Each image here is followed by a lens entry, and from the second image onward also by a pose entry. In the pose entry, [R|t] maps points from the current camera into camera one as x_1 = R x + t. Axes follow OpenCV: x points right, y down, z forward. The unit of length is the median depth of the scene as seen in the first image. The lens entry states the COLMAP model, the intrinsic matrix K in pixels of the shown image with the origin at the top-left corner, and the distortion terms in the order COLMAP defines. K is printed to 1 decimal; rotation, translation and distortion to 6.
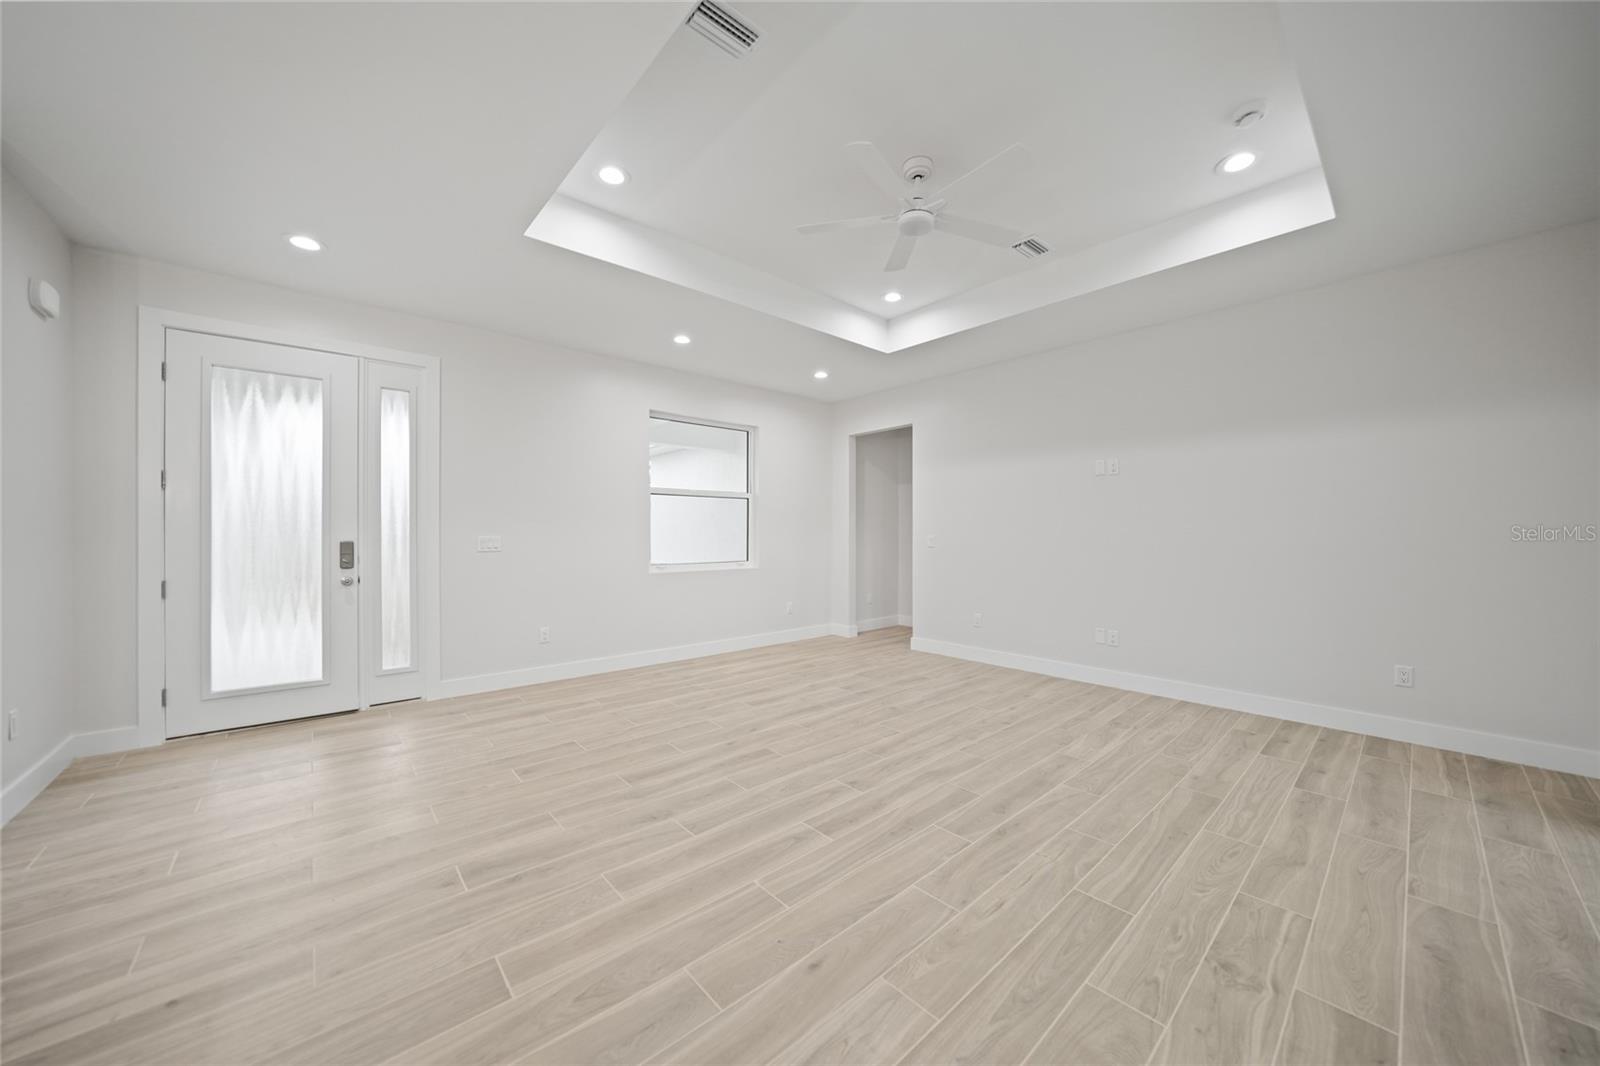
lens RADIAL K [[562.0, 0, 801.7], [0, 562.0, 540.3], [0, 0, 1]] dist [-0.029270, 0.007416]
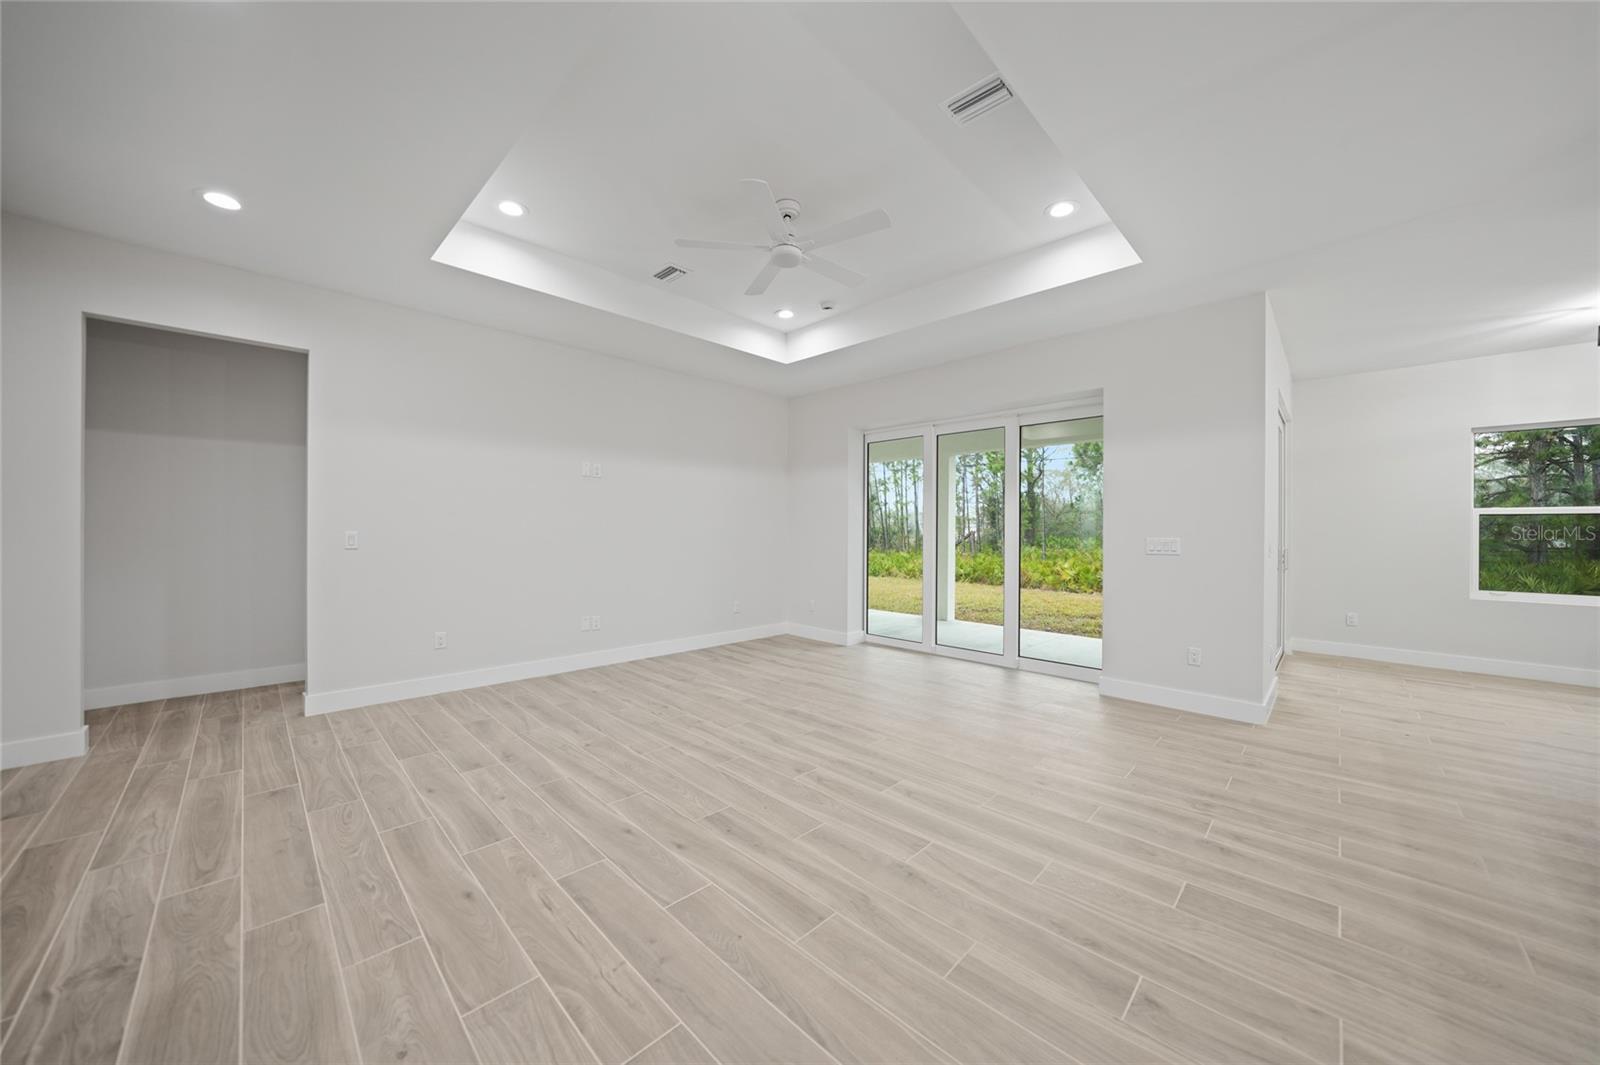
lens RADIAL K [[559.4, 0, 801.6], [0, 559.4, 536.7], [0, 0, 1]] dist [-0.026775, 0.007183]
pose [[-0.069702, -0.012340, 0.997492, -0.755796], [0.006297, 0.999898, 0.012810, -0.012733], [-0.997548, 0.007174, -0.069617, 0.857084]]
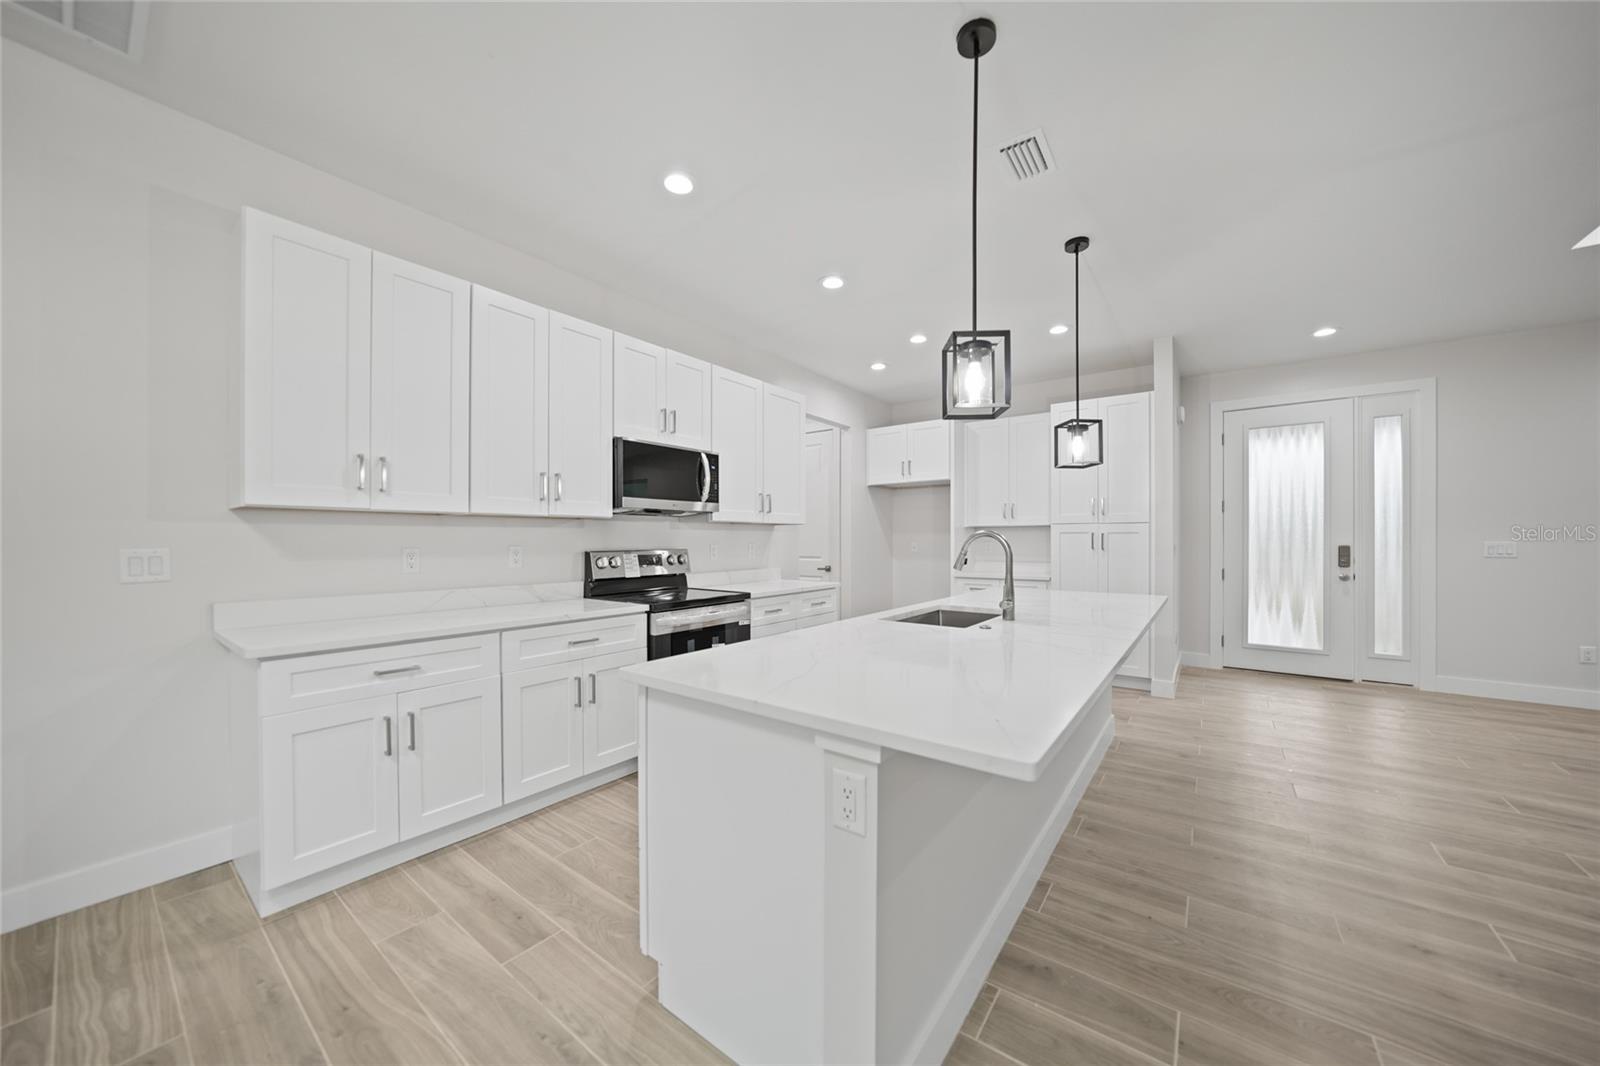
lens RADIAL K [[562.0, 0, 801.7], [0, 562.0, 540.3], [0, 0, 1]] dist [-0.029270, 0.007416]
pose [[0.202211, -0.000063, -0.979342, 0.173721], [-0.009778, 0.999950, -0.002083, 0.004887], [0.979293, 0.009998, 0.202200, -0.512078]]
